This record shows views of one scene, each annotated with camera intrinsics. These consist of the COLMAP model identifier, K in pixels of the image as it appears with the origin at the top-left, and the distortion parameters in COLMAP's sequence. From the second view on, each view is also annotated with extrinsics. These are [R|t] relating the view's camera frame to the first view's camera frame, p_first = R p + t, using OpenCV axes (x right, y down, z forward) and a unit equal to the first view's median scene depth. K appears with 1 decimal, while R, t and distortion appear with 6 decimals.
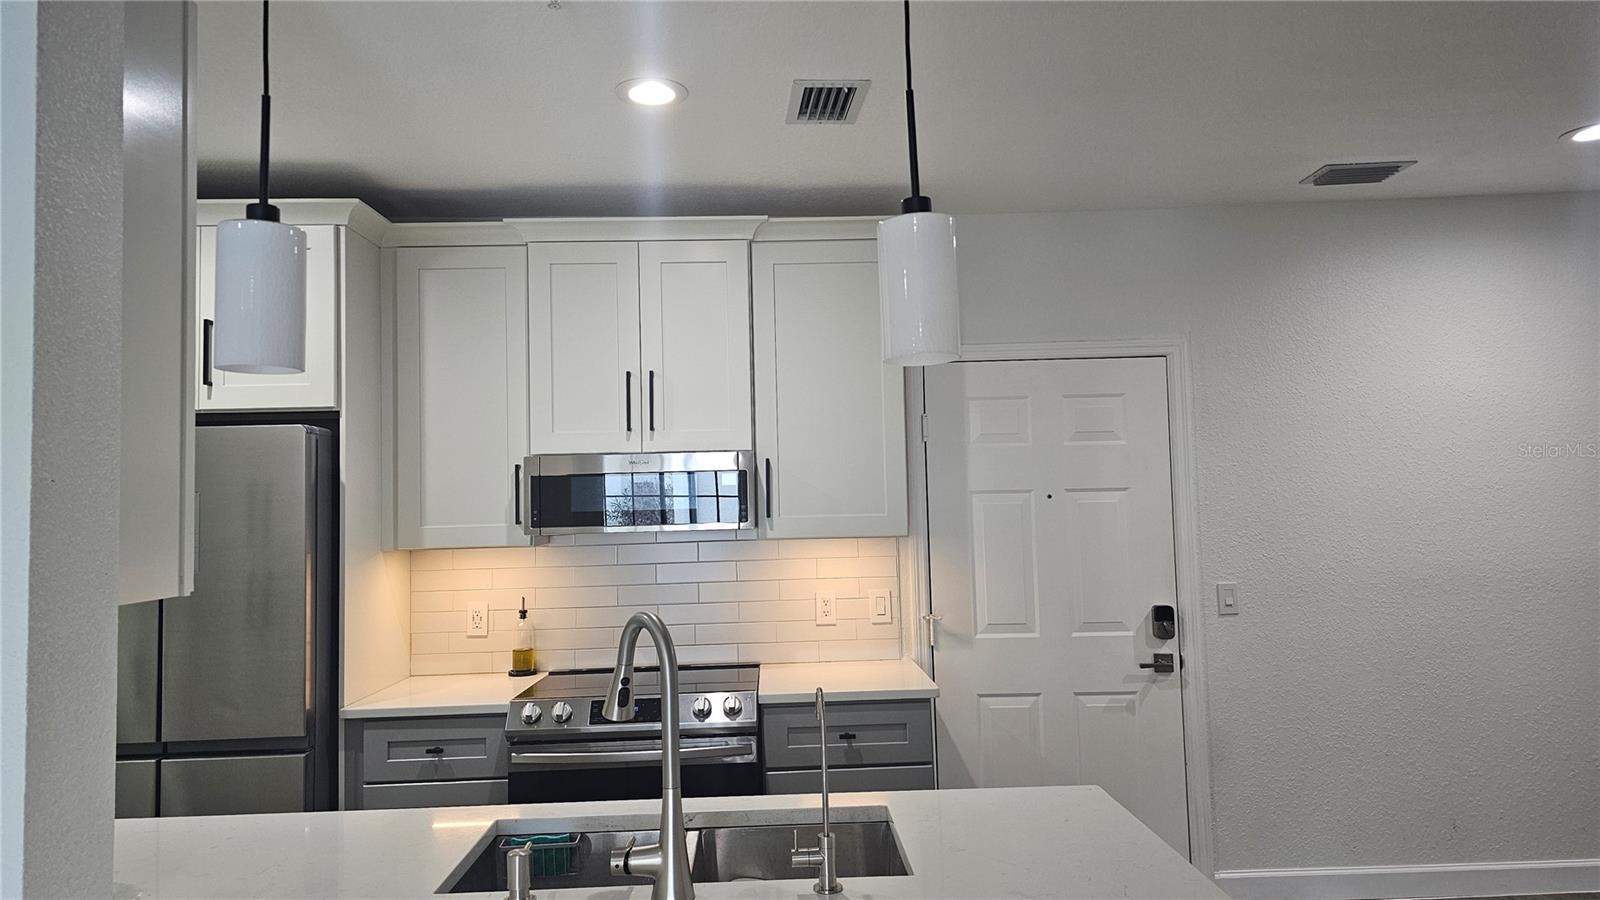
lens RADIAL K [[1084.8, 0, 804.6], [0, 1084.8, 445.5], [0, 0, 1]] dist [0.073447, -0.078017]
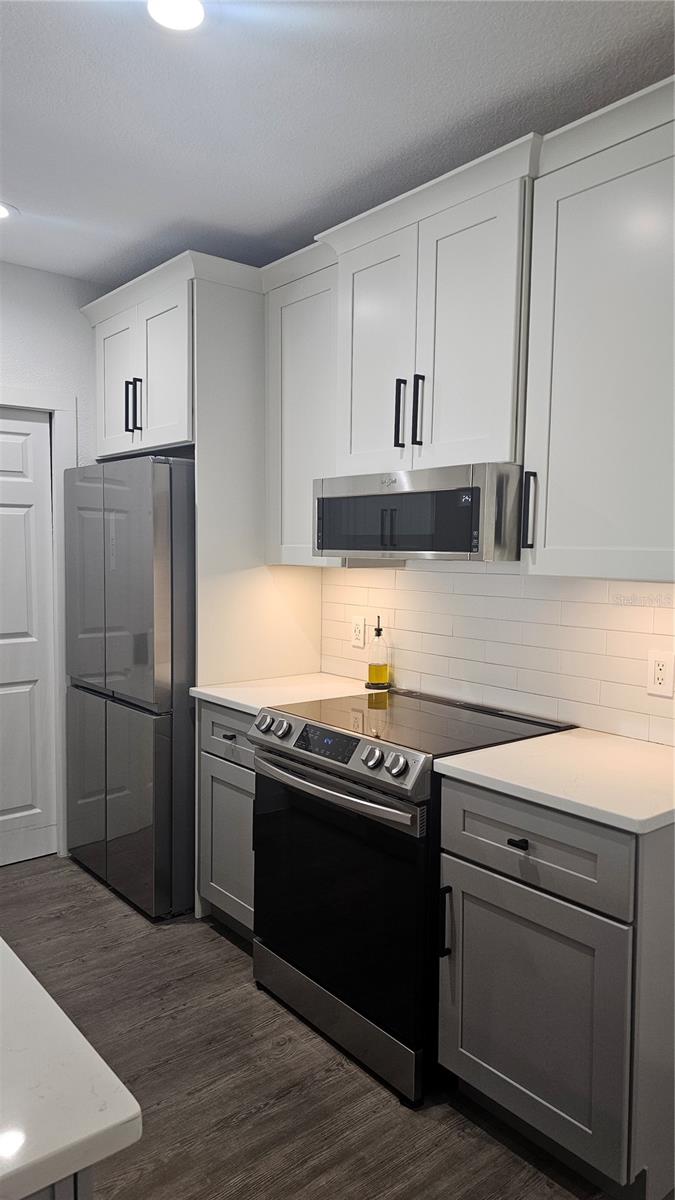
lens RADIAL K [[813.6, 0, 337.5], [0, 813.6, 600.0], [0, 0, 1]] dist [0.073447, -0.078017]
pose [[0.599932, 0.087532, -0.795248, 0.365538], [0.015056, 0.992586, 0.120610, 0.030454], [0.799910, -0.084331, 0.594166, 0.540597]]
